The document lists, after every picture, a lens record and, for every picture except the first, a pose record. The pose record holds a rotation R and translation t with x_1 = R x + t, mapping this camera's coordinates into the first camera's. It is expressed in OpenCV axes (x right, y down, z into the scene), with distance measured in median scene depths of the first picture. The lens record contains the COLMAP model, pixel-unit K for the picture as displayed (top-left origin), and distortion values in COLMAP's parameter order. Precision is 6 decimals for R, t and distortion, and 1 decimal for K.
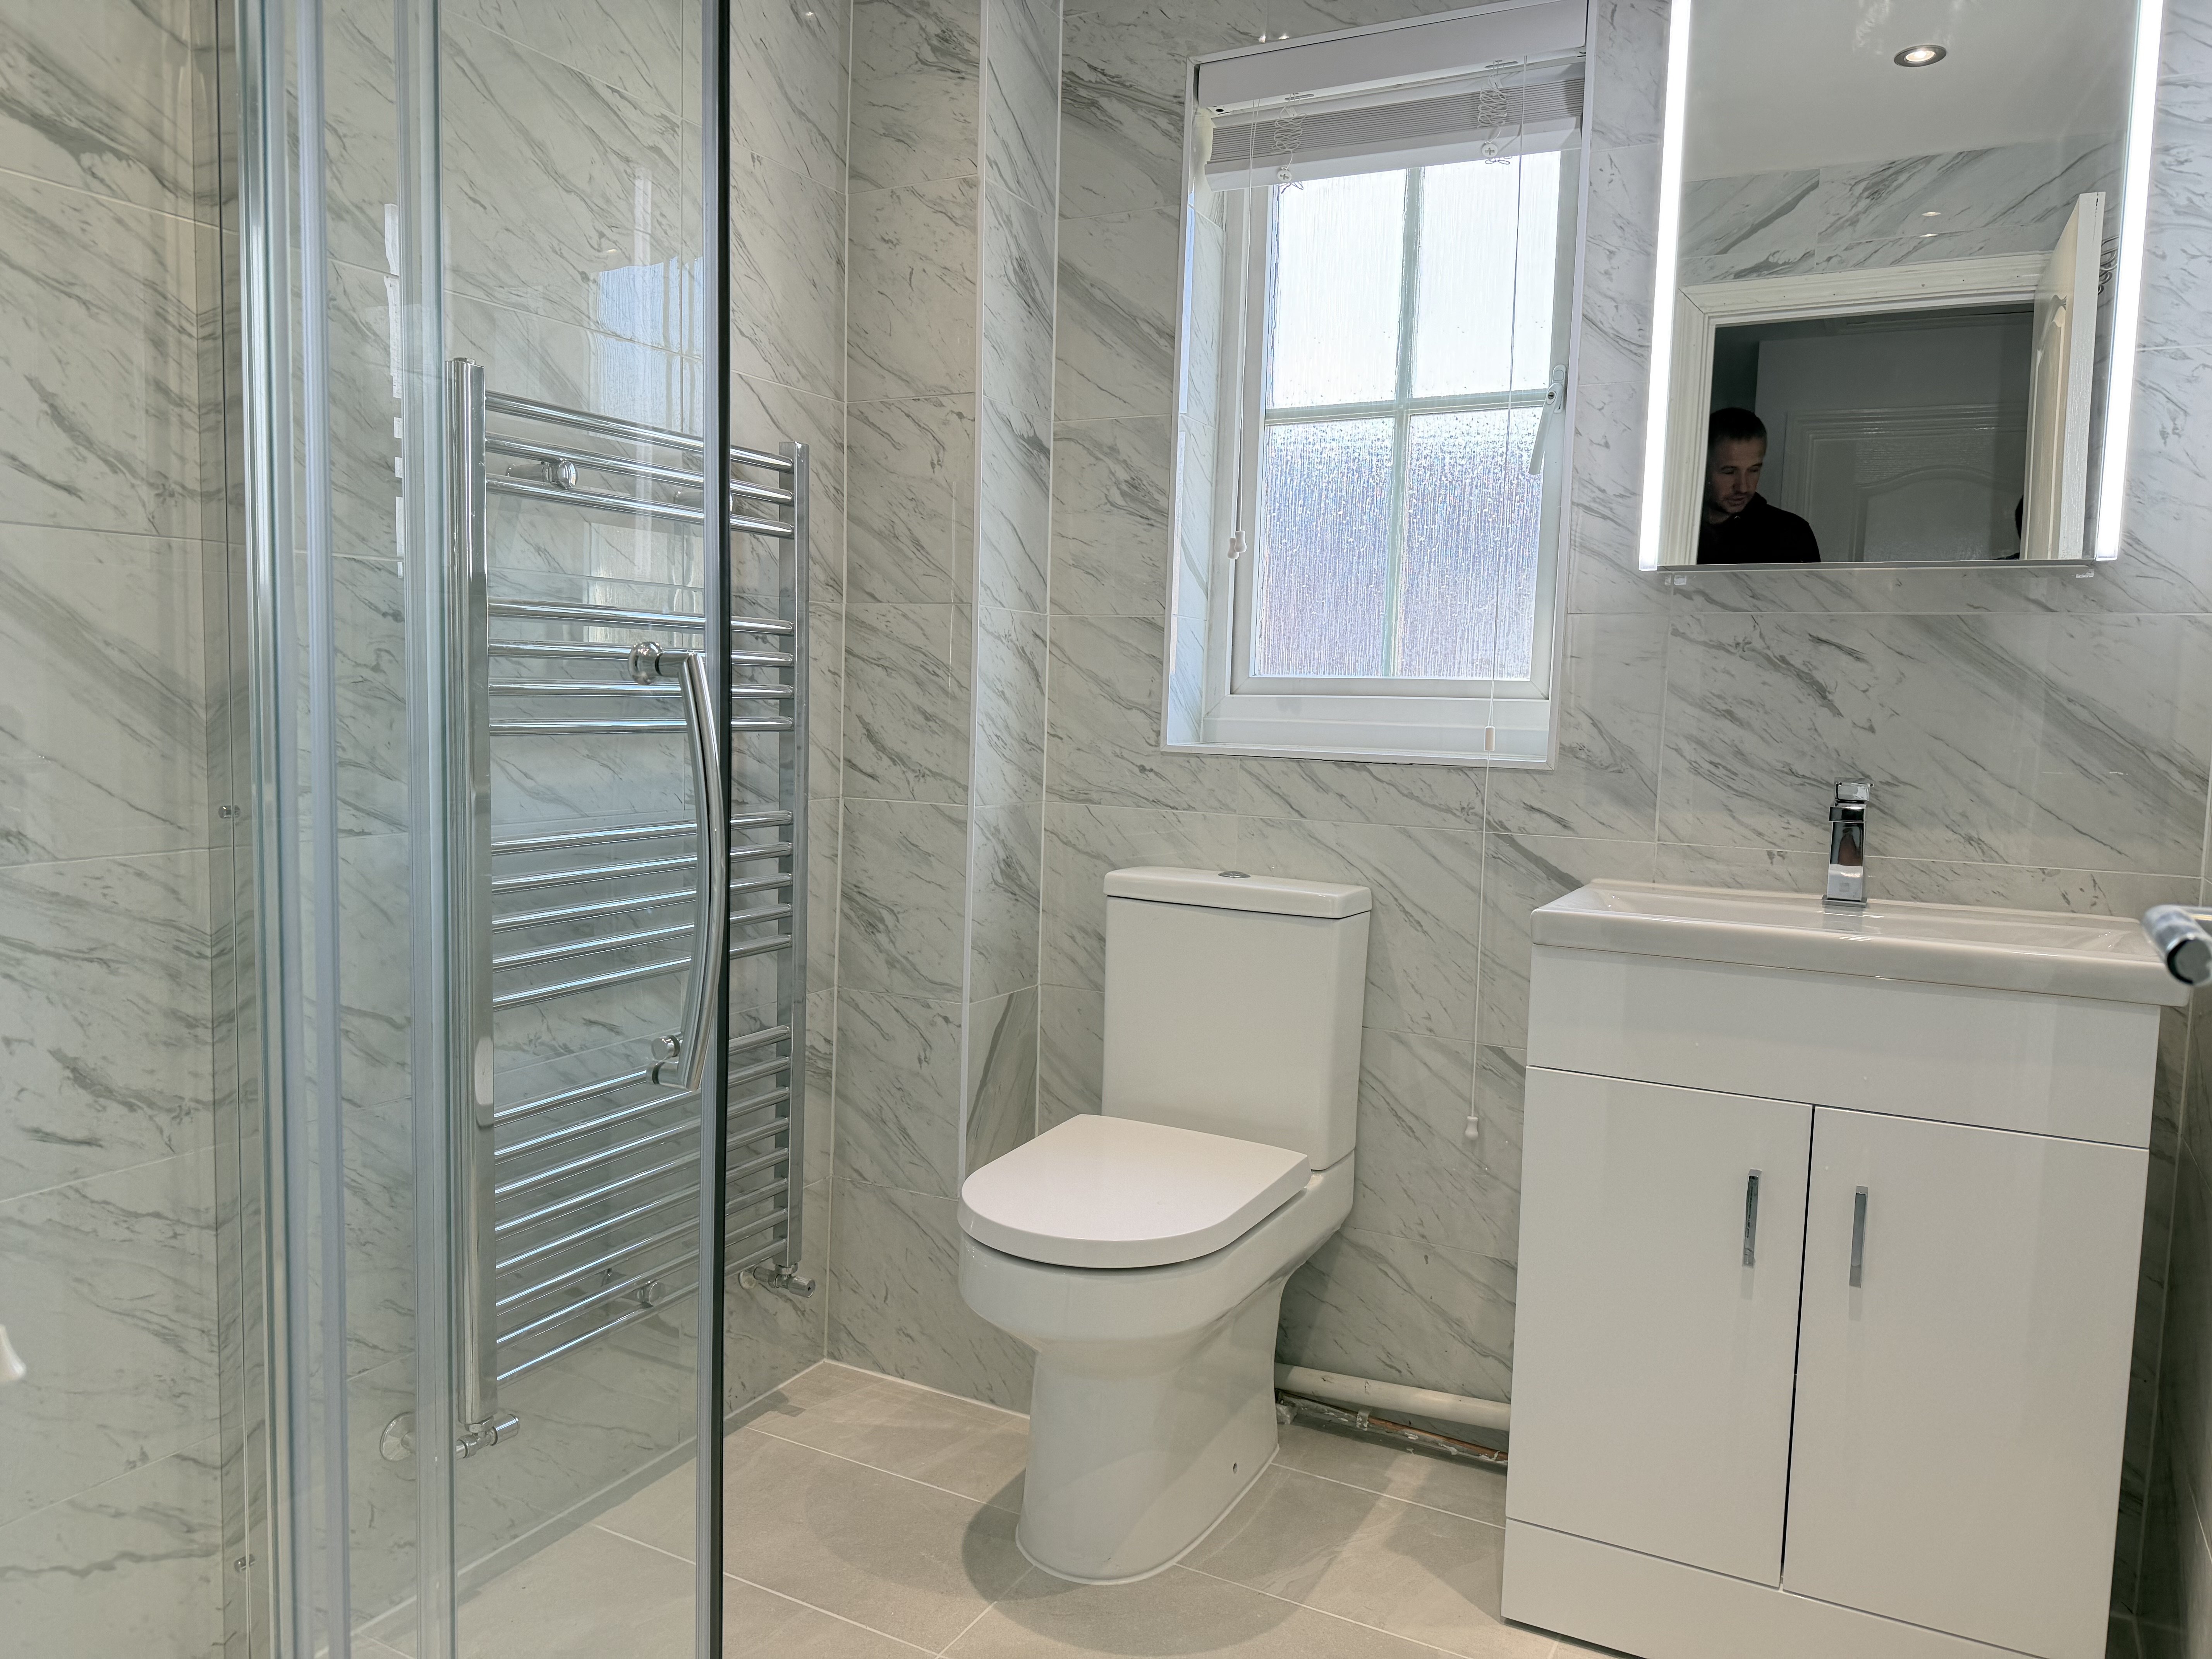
lens RADIAL K [[1537.7, 0, 1103.4], [0, 1537.7, 833.4], [0, 0, 1]] dist [0.072021, -0.081199]
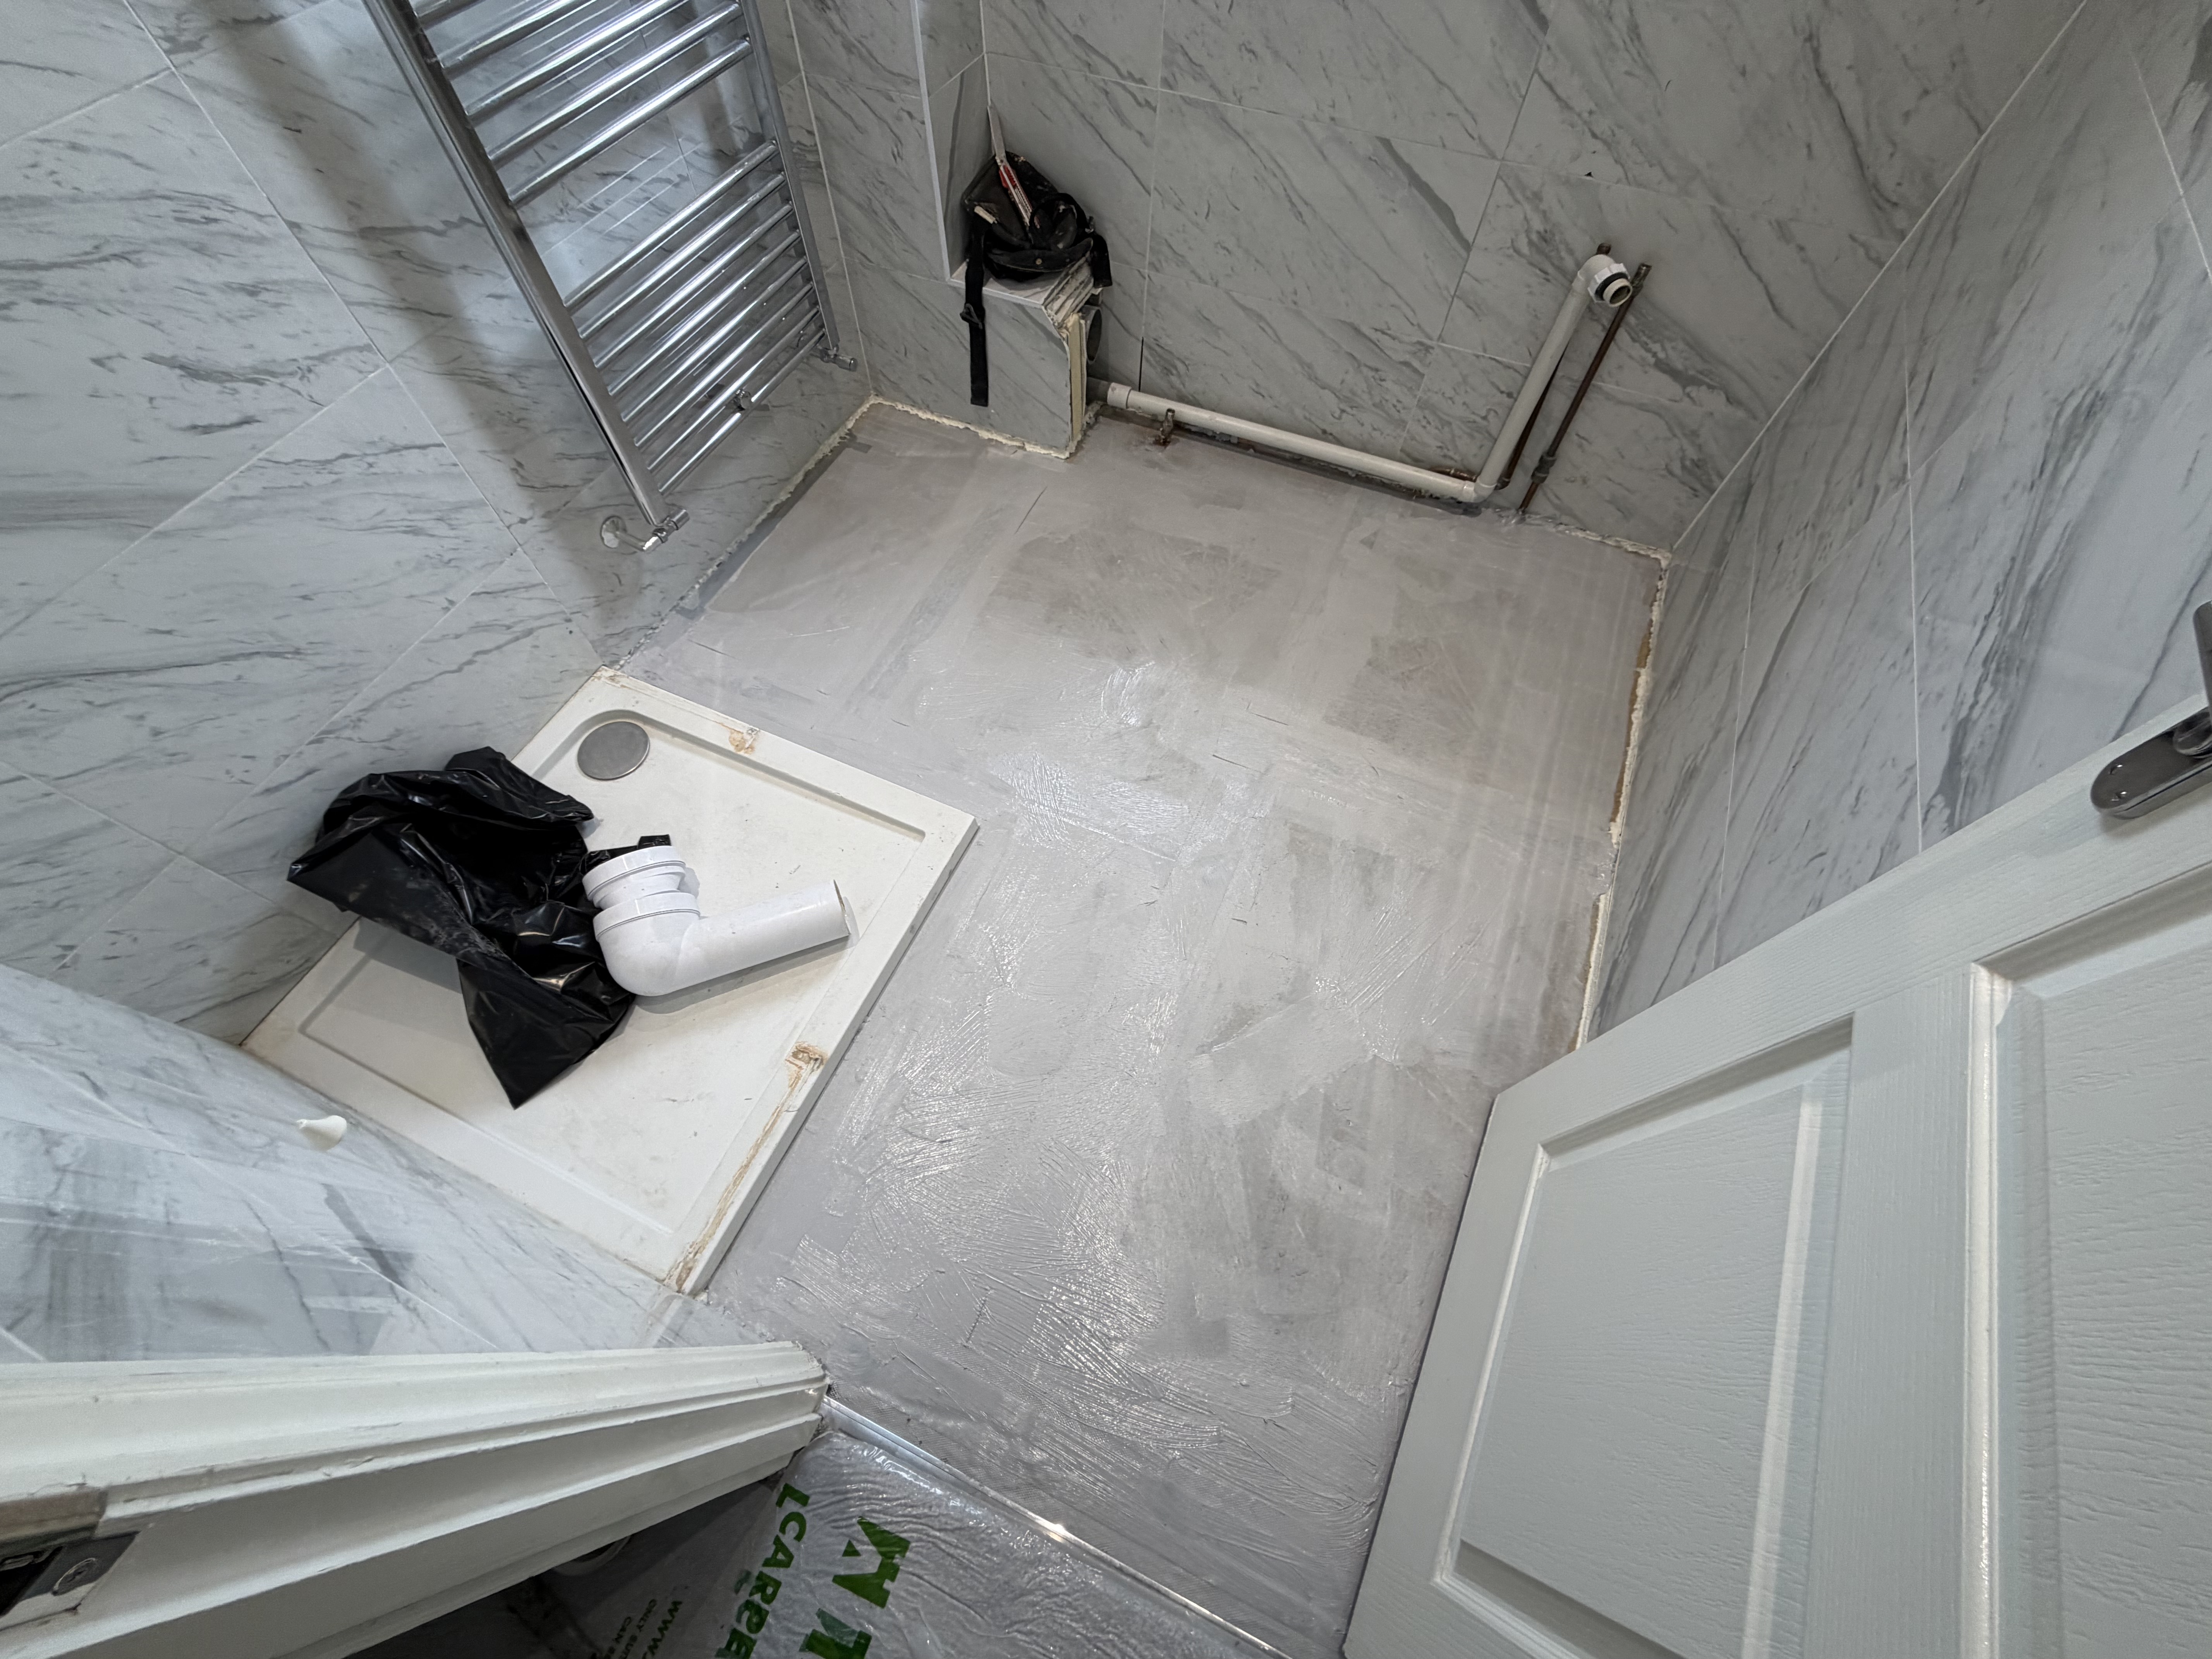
lens RADIAL K [[879.2, 0, 1100.2], [0, 879.2, 827.7], [0, 0, 1]] dist [-0.000280, 0.000270]
pose [[0.997046, -0.071741, 0.027445, -0.018487], [0.018809, 0.574453, 0.818321, -0.108944], [-0.074473, -0.815388, 0.574105, 0.194544]]
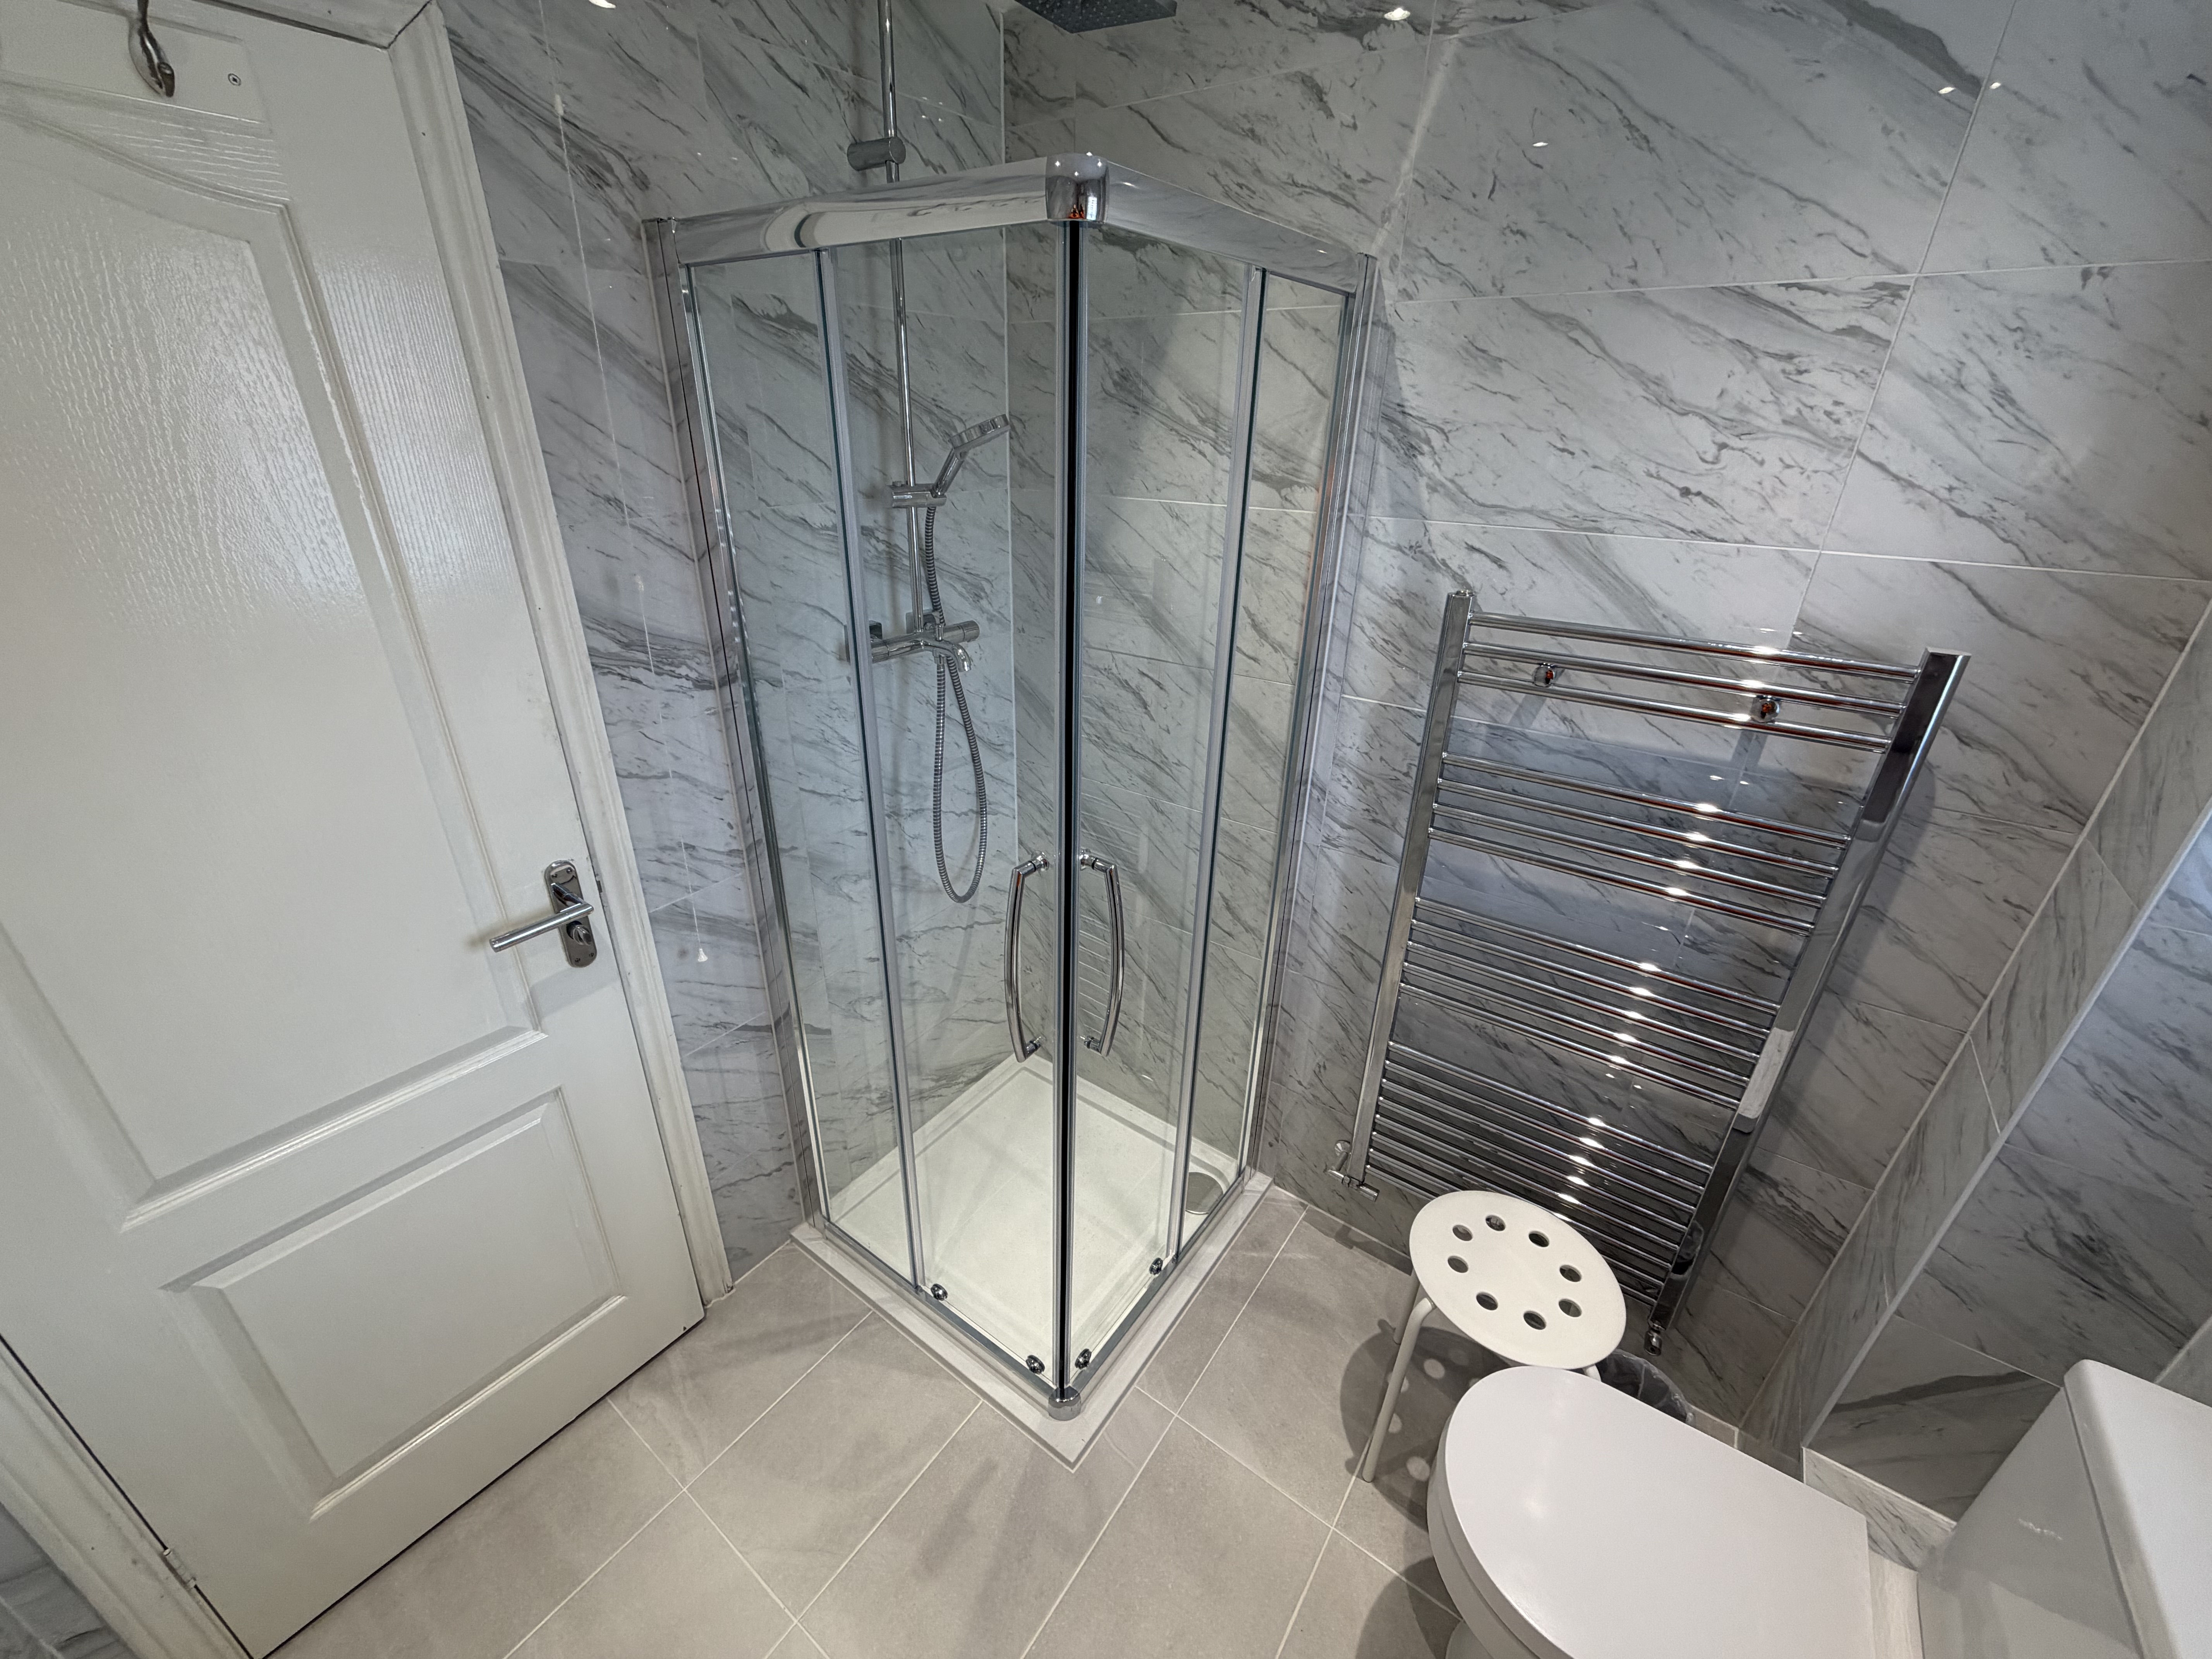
lens RADIAL K [[879.2, 0, 1099.2], [0, 879.2, 827.5], [0, 0, 1]] dist [-0.000280, 0.000270]
pose [[-0.130512, 0.394163, -0.909726, 0.320055], [-0.116903, 0.905056, 0.408911, -0.293742], [0.984531, 0.159717, -0.072041, 0.570584]]
